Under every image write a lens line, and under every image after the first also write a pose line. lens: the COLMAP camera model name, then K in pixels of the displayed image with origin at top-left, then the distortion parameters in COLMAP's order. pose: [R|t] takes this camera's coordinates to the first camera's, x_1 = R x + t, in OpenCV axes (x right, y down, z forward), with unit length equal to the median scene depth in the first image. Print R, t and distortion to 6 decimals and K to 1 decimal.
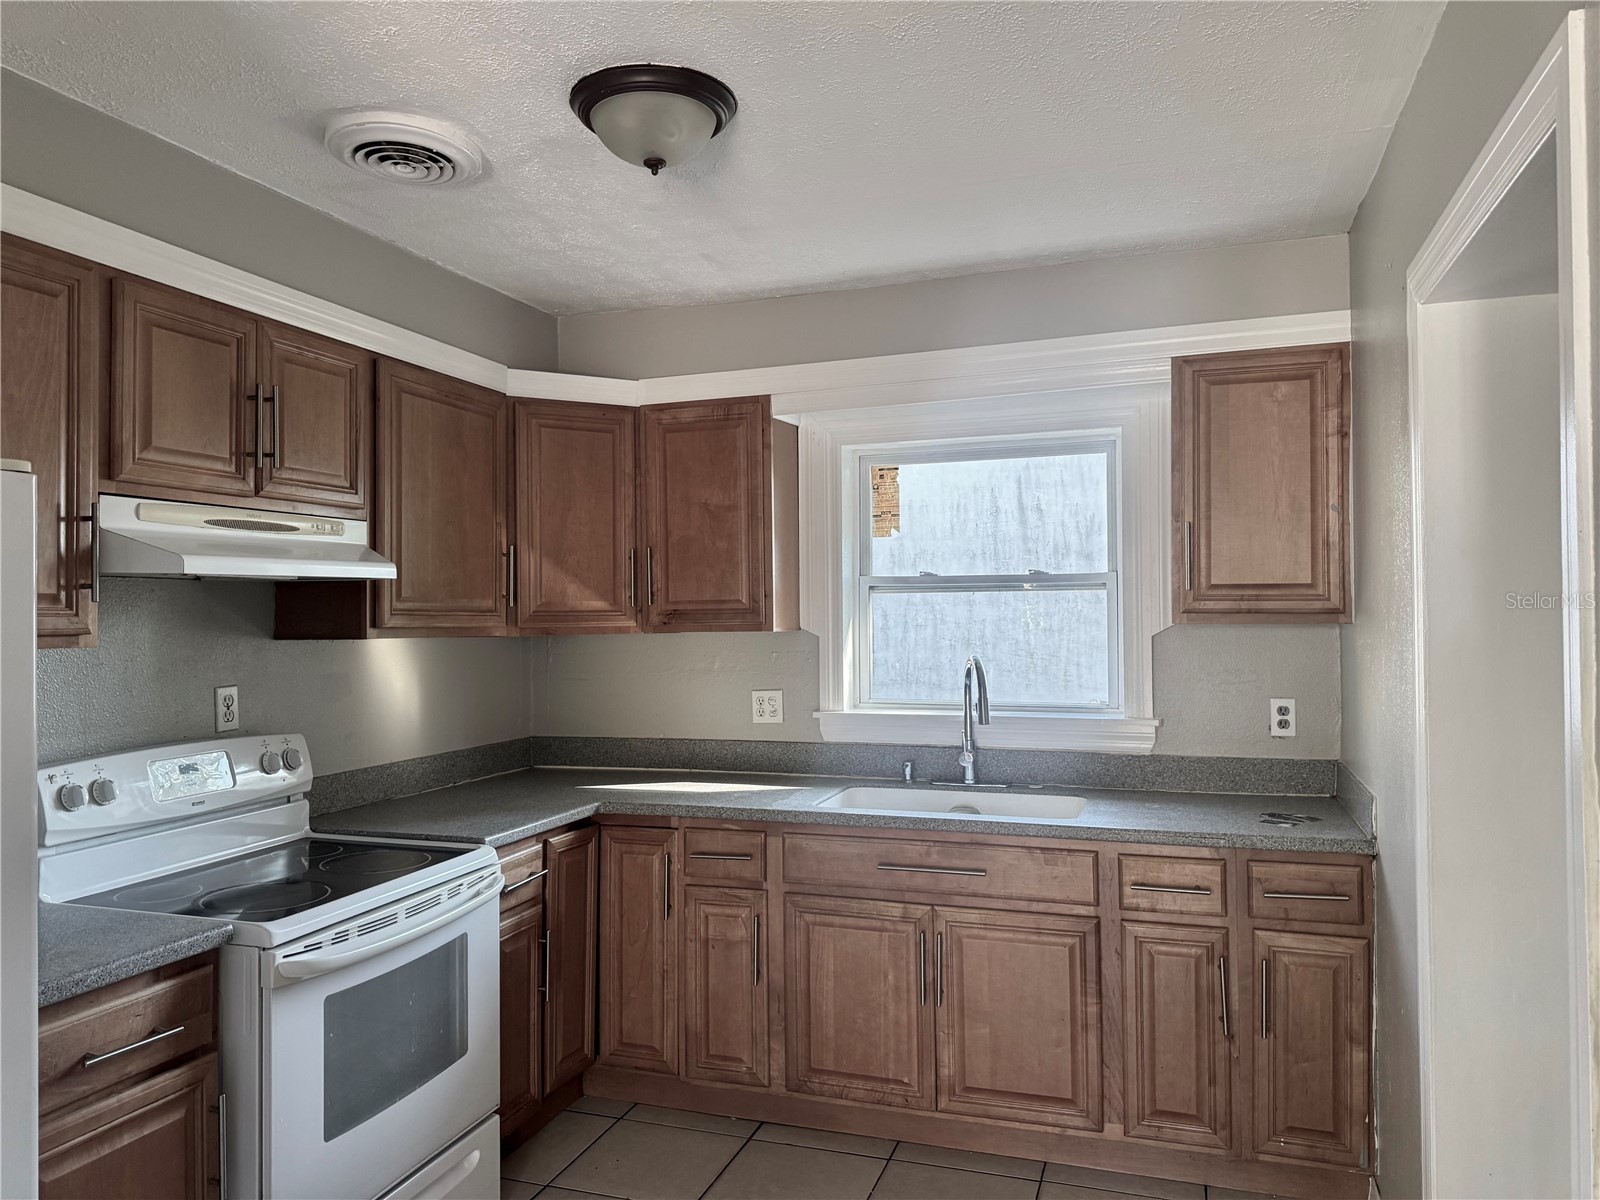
lens RADIAL K [[1125.1, 0, 800.0], [0, 1125.1, 600.0], [0, 0, 1]] dist [0.145736, -0.199079]
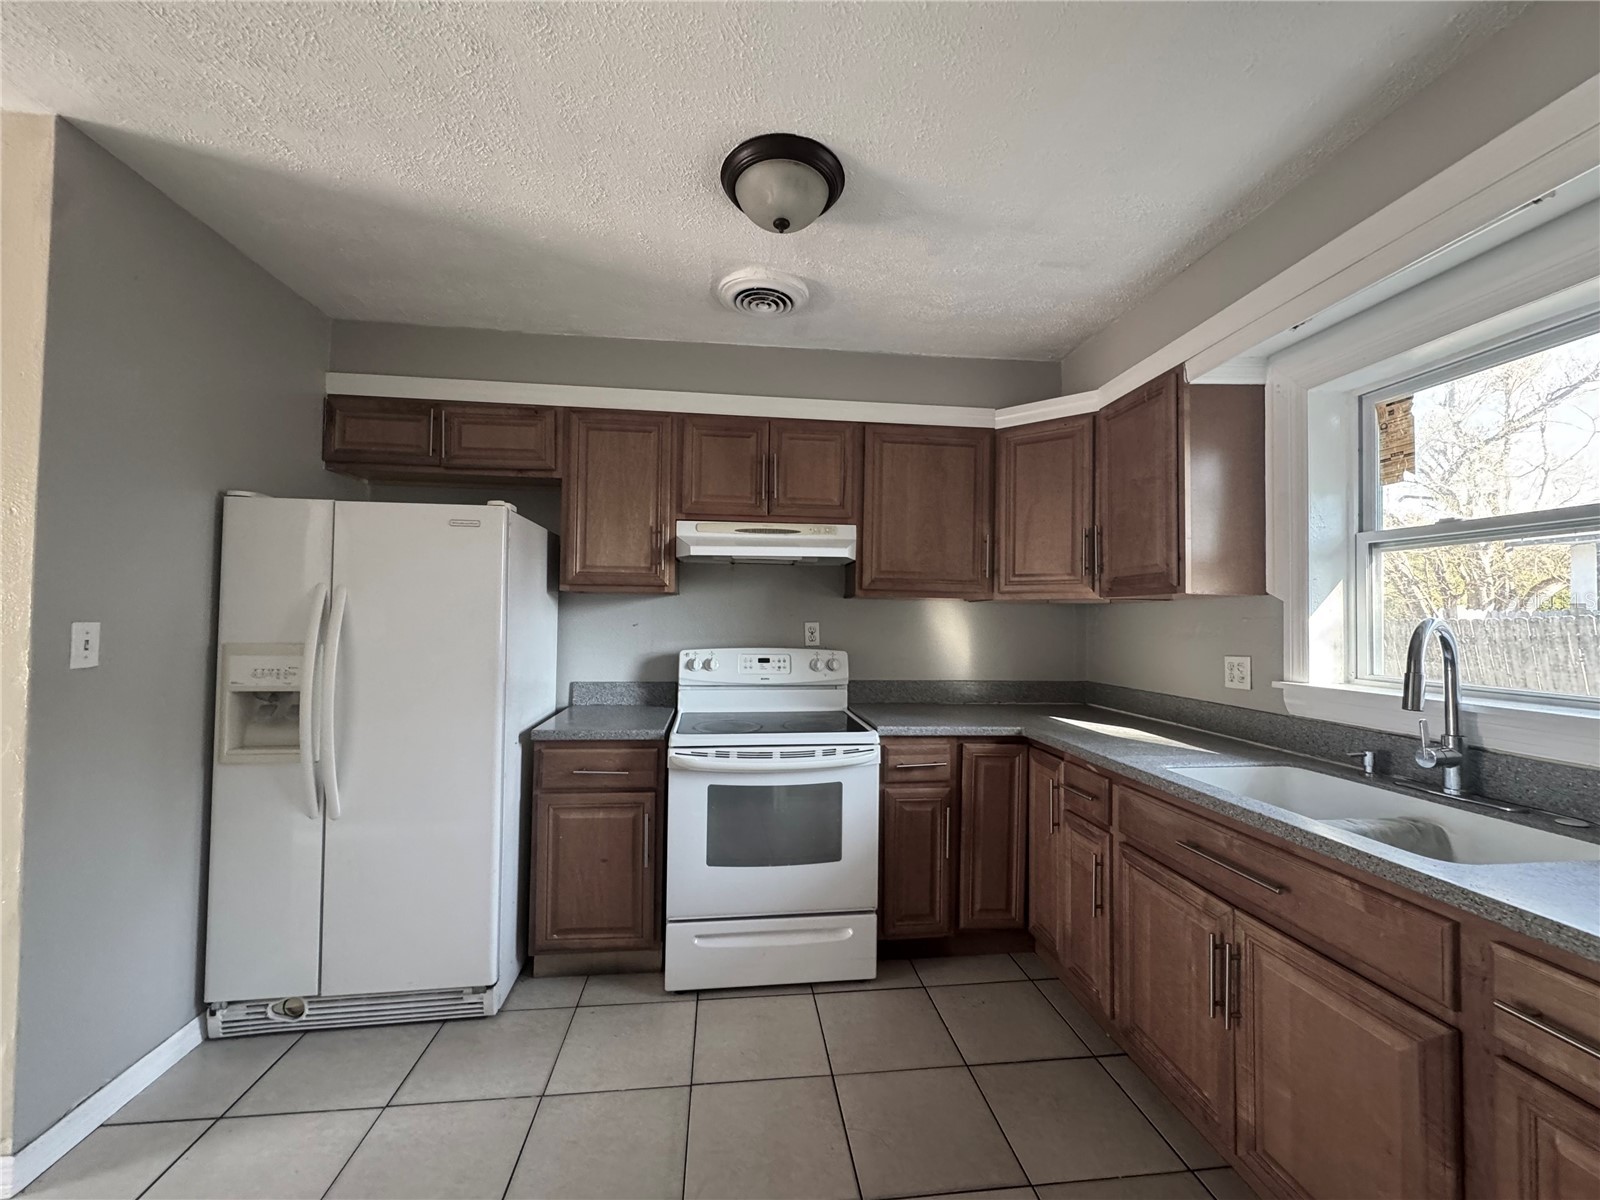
lens RADIAL K [[641.7, 0, 800.5], [0, 641.7, 603.3], [0, 0, 1]] dist [0.010426, 0.000175]
pose [[0.434538, -0.006226, -0.900632, 0.384582], [-0.005385, 0.999940, -0.009511, 0.048877], [0.900638, 0.008982, 0.434478, 0.479196]]
